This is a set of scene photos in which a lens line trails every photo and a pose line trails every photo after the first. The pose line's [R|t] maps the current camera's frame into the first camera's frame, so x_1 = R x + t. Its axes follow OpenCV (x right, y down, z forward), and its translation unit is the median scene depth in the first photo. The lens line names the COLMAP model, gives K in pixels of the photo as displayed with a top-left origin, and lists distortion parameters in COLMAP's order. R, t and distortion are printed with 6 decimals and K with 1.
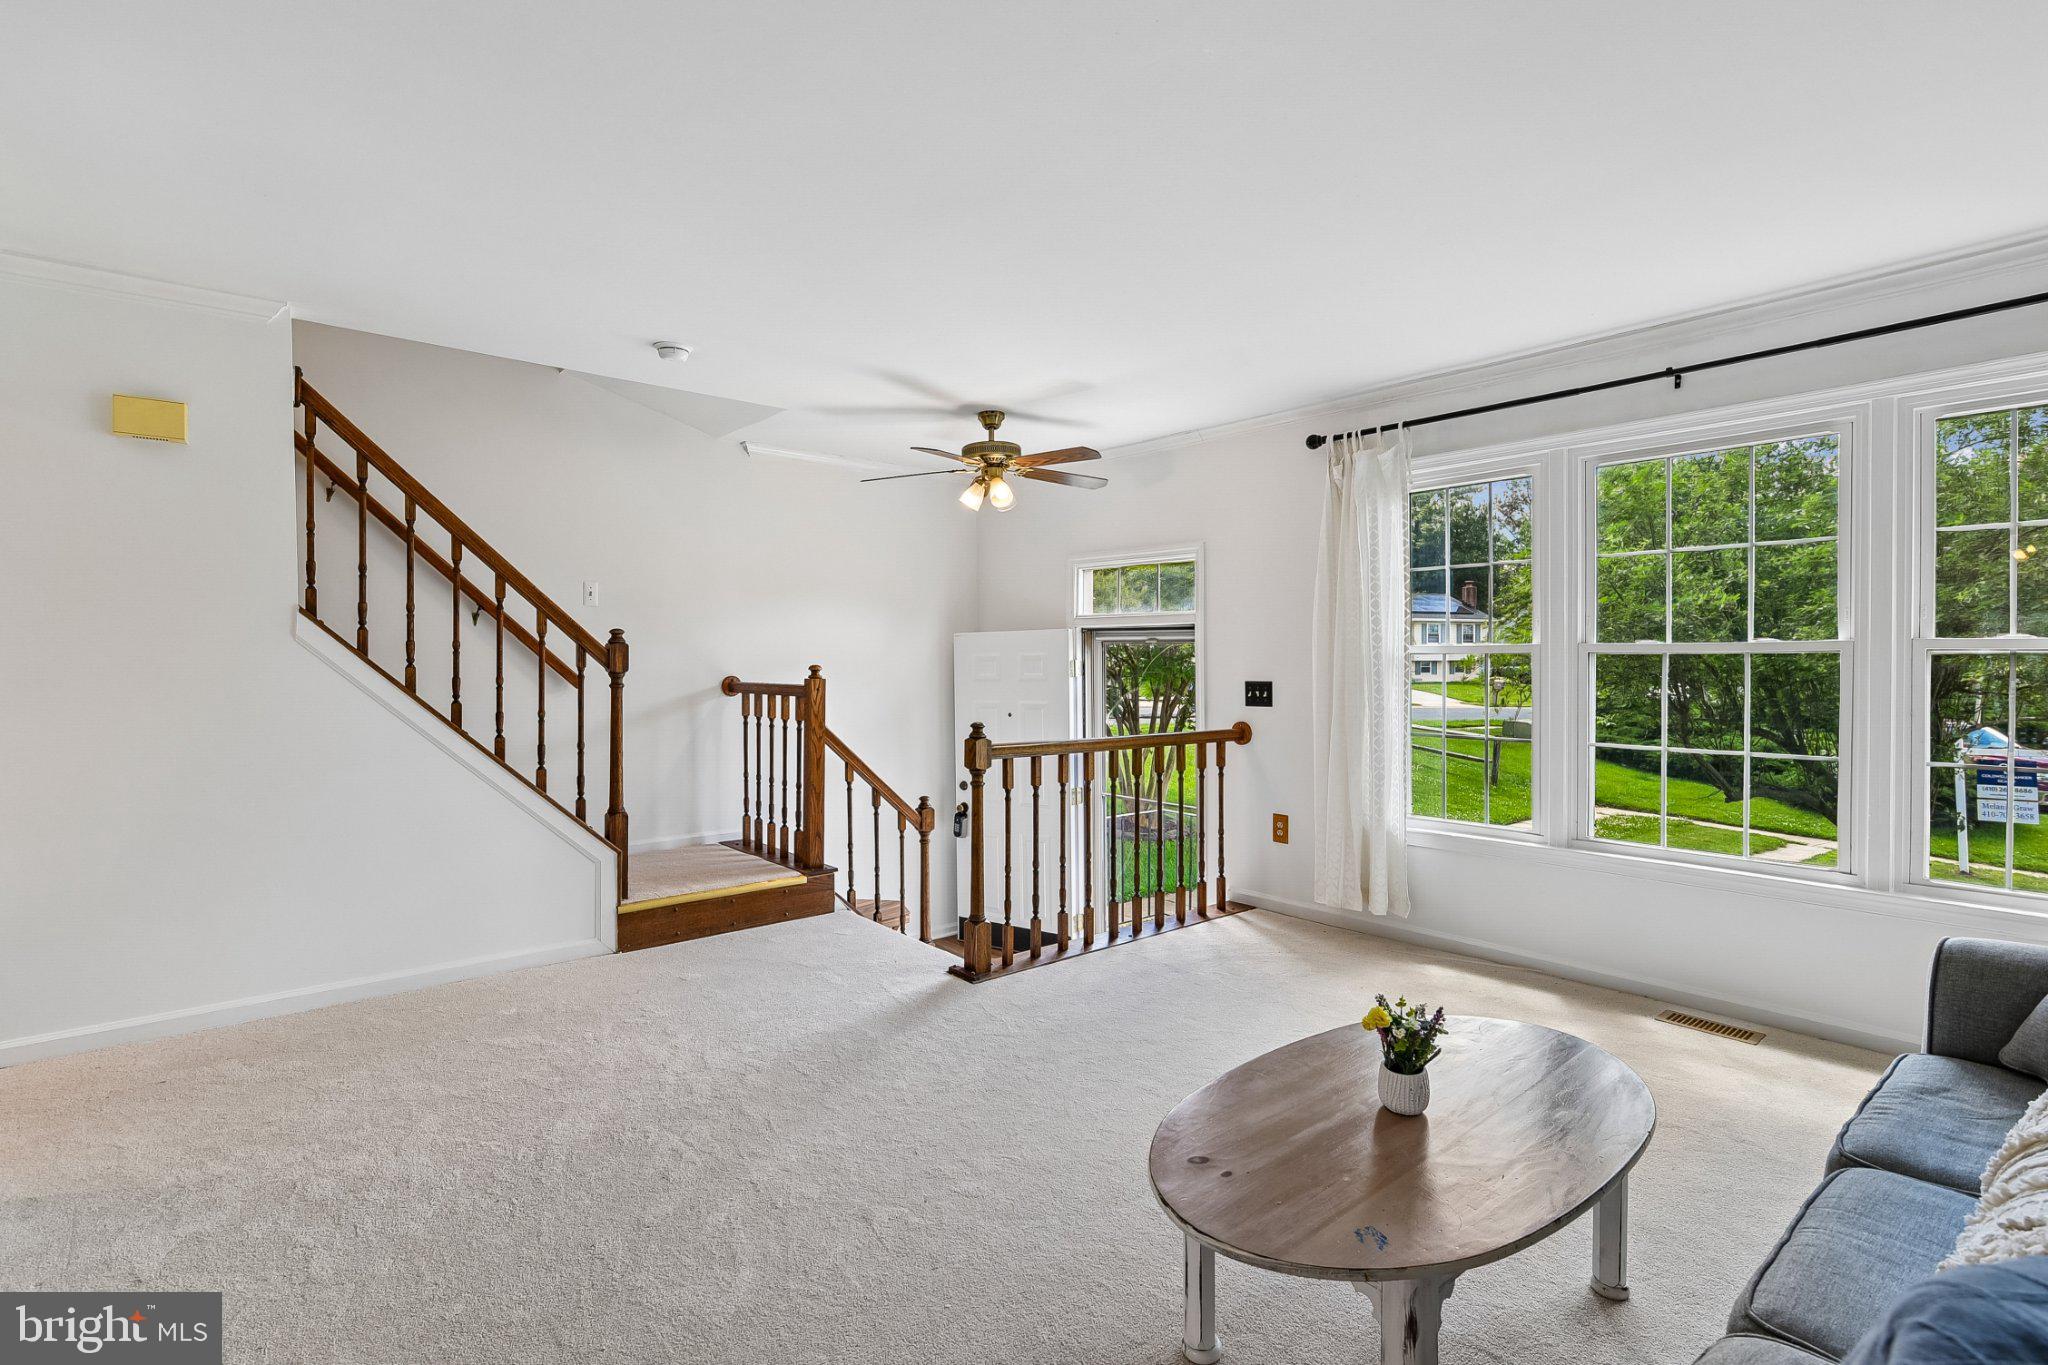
lens RADIAL K [[983.6, 0, 1024.2], [0, 983.6, 665.0], [0, 0, 1]] dist [0.001173, -0.001547]
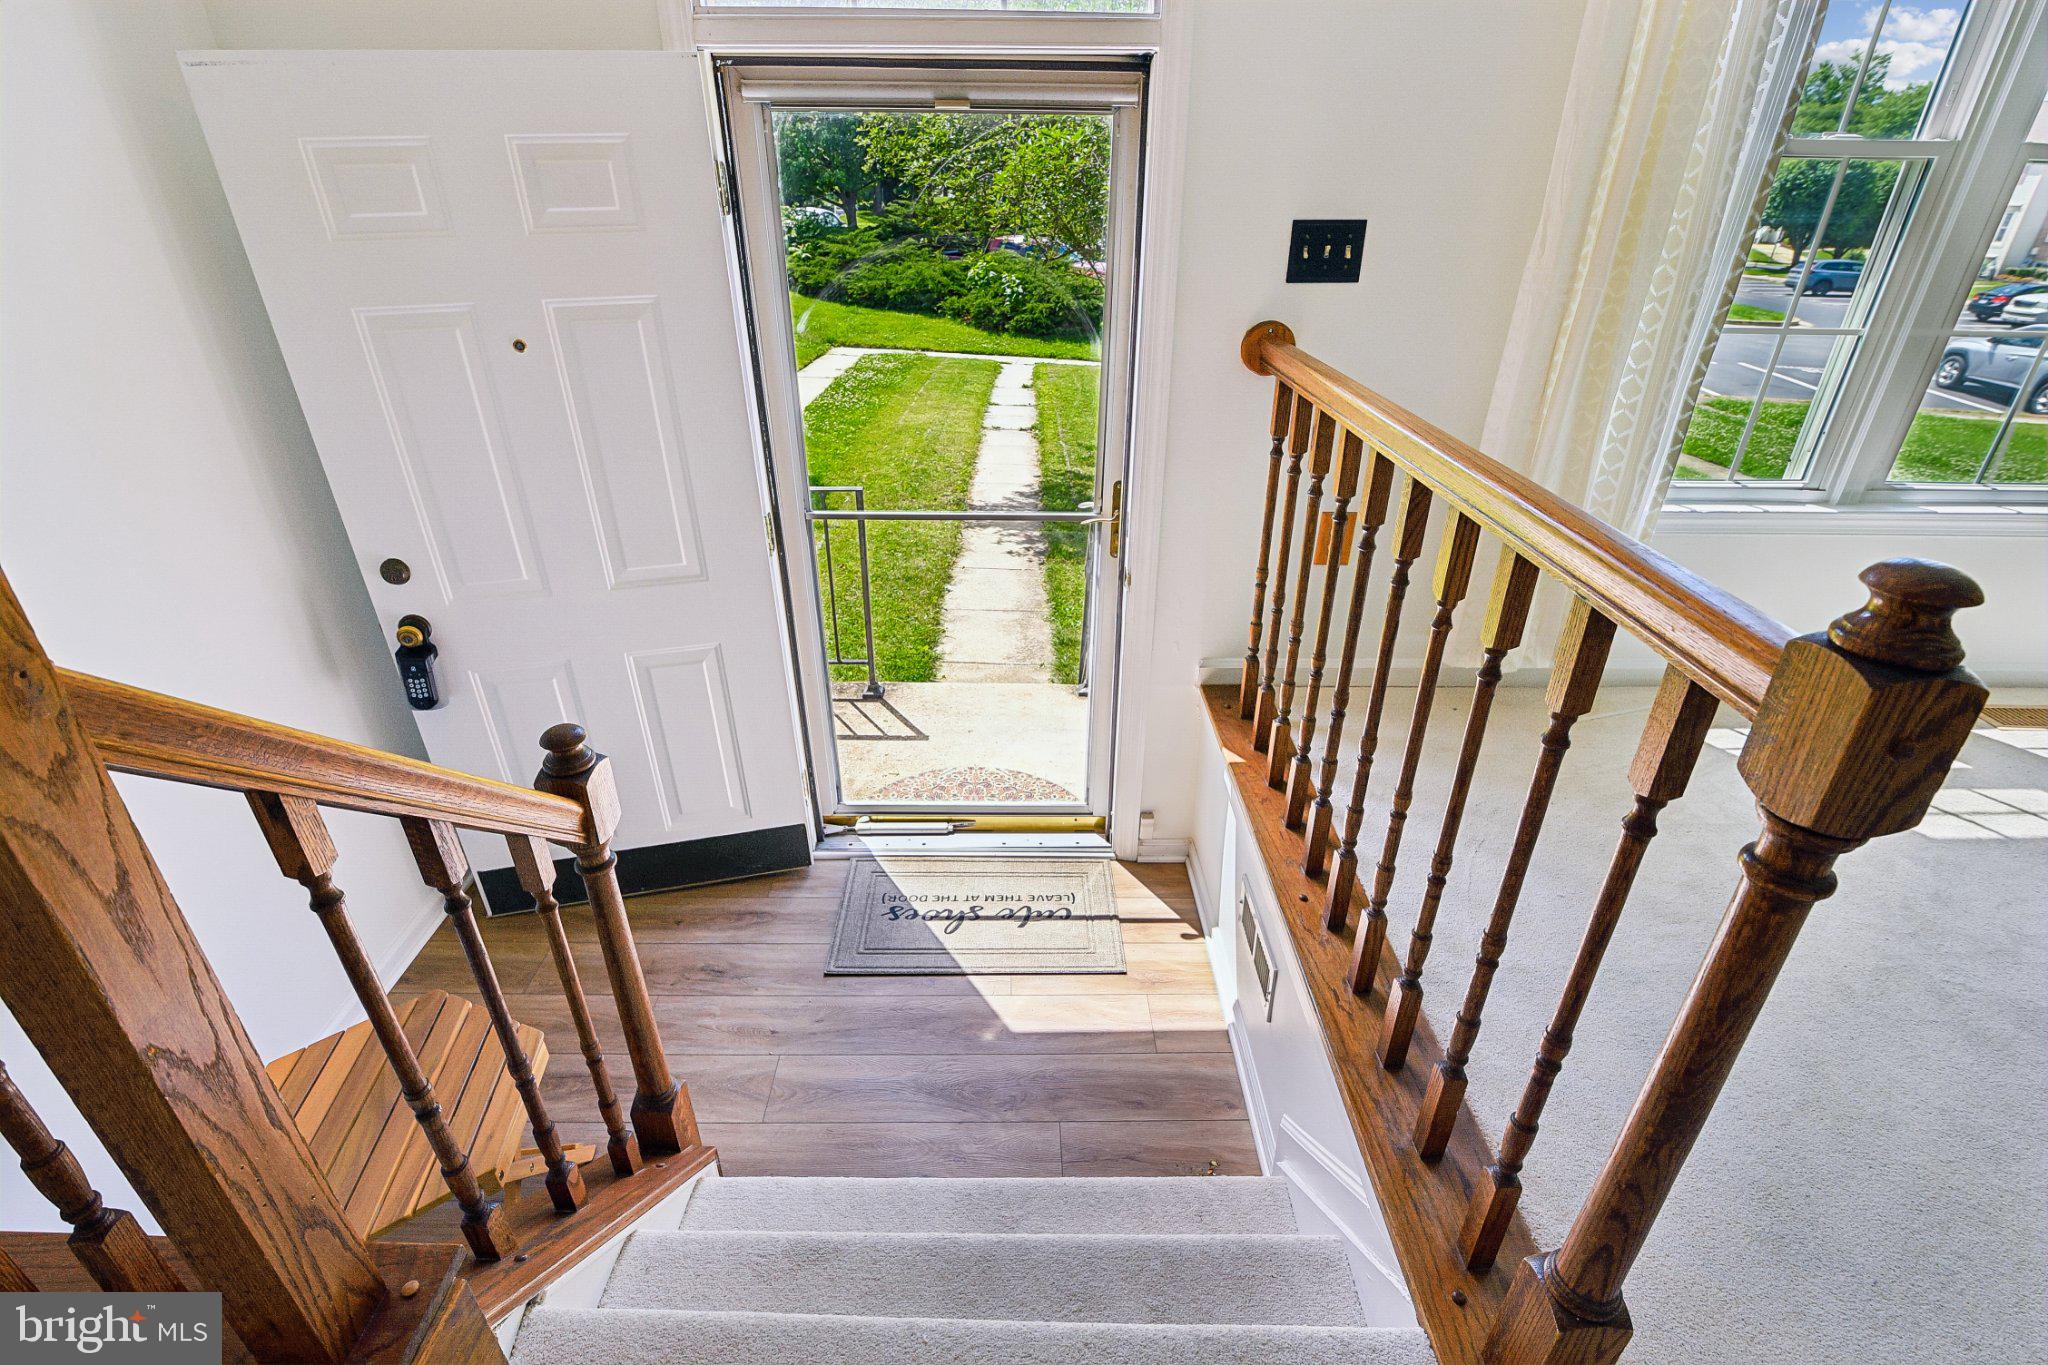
lens RADIAL K [[931.5, 0, 1043.3], [0, 931.5, 682.5], [0, 0, 1]] dist [-0.012862, -0.000211]
pose [[0.625325, -0.363524, 0.690520, -0.223573], [-0.004980, 0.882992, 0.469361, 0.005589], [-0.780348, -0.296942, 0.550347, 0.900827]]
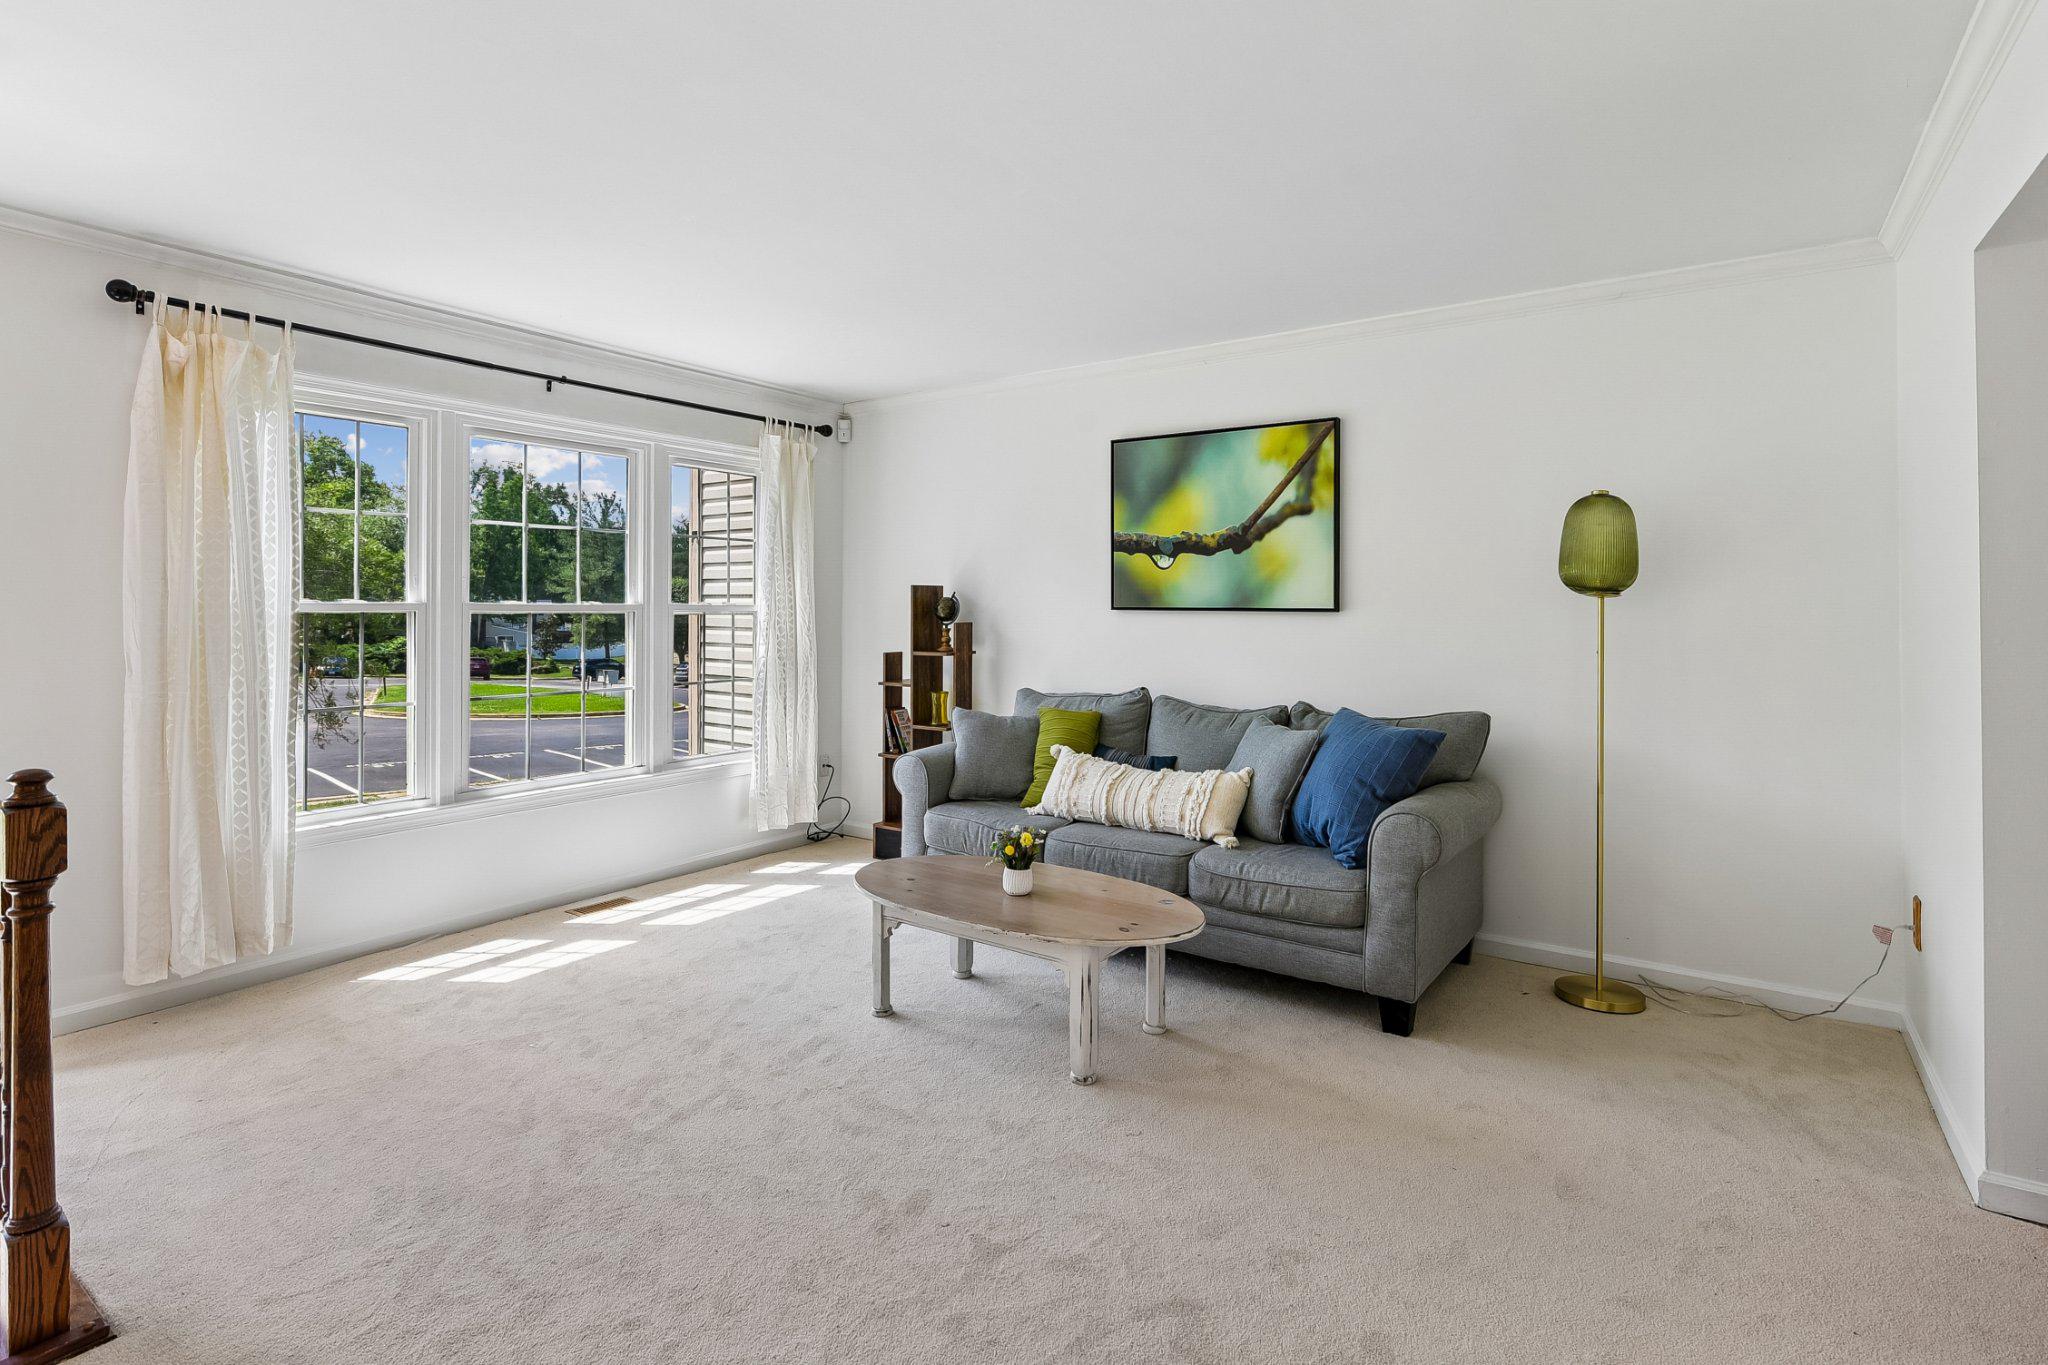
lens RADIAL K [[983.6, 0, 1033.0], [0, 983.6, 614.0], [0, 0, 1]] dist [0.001173, -0.001547]
pose [[-0.278364, 0.002127, 0.960473, -0.517982], [0.015327, 0.999880, 0.002228, -0.002960], [-0.960353, 0.015341, -0.278364, 0.613776]]
